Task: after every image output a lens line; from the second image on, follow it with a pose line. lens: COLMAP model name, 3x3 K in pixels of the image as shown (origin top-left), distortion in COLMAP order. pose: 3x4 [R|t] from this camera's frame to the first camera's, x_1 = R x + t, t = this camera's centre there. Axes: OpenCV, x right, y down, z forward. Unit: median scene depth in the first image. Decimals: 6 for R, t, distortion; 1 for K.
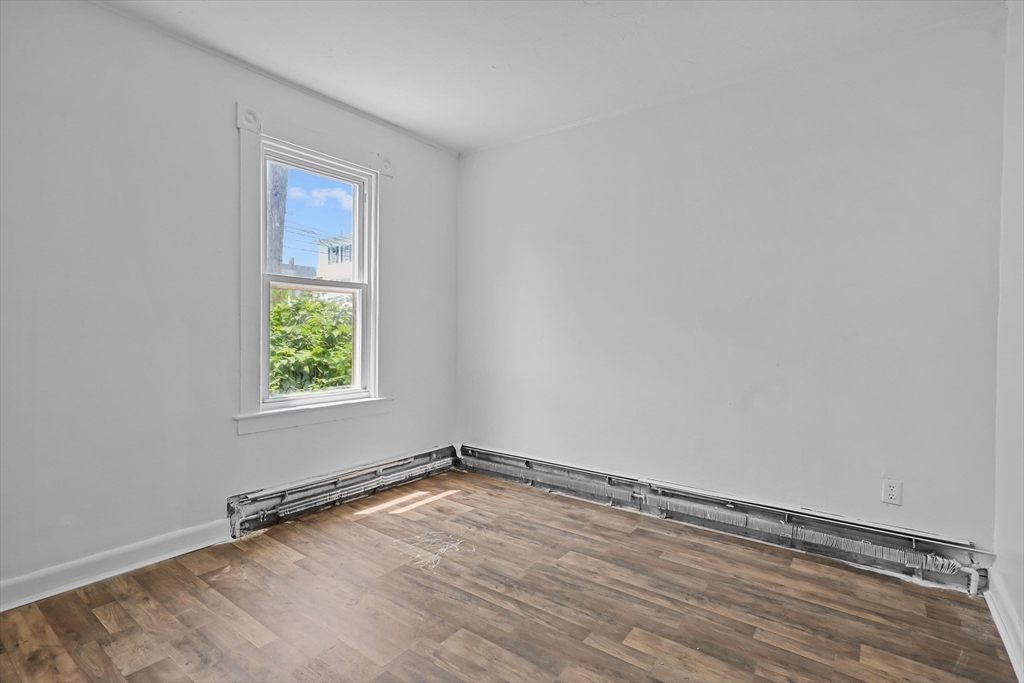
lens RADIAL K [[484.7, 0, 507.7], [0, 484.7, 344.1], [0, 0, 1]] dist [0.000953, 0.000435]
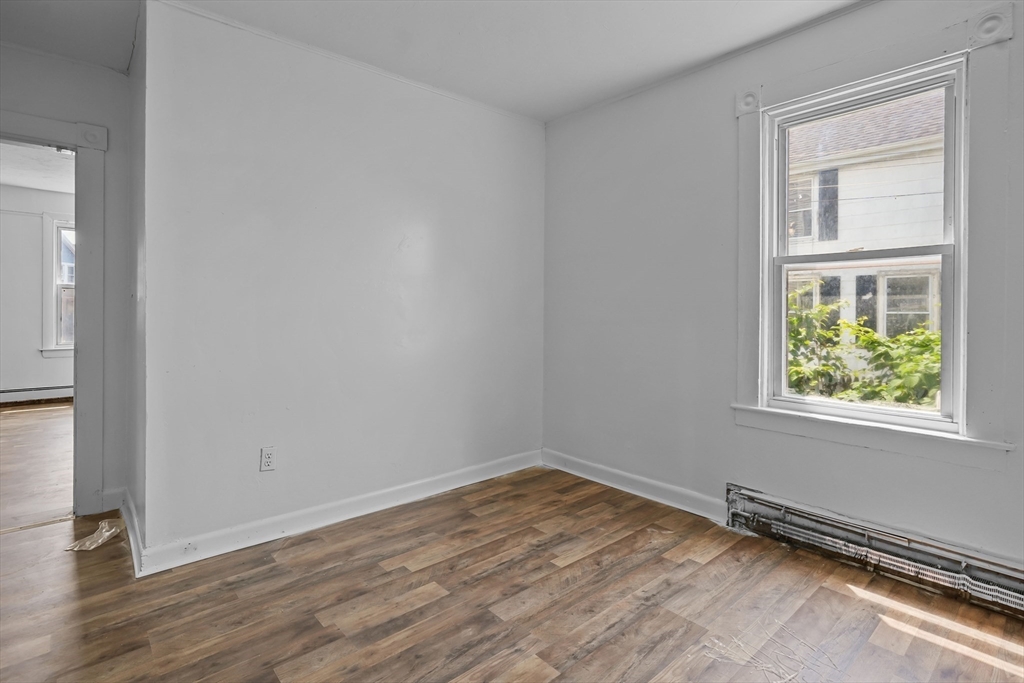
lens RADIAL K [[508.0, 0, 512.7], [0, 508.0, 317.0], [0, 0, 1]] dist [0.004369, 0.000169]
pose [[-0.194971, 0.003437, -0.980803, 0.538411], [-0.029578, 0.999518, 0.009382, -0.028161], [0.980363, 0.030840, -0.194775, 0.721638]]
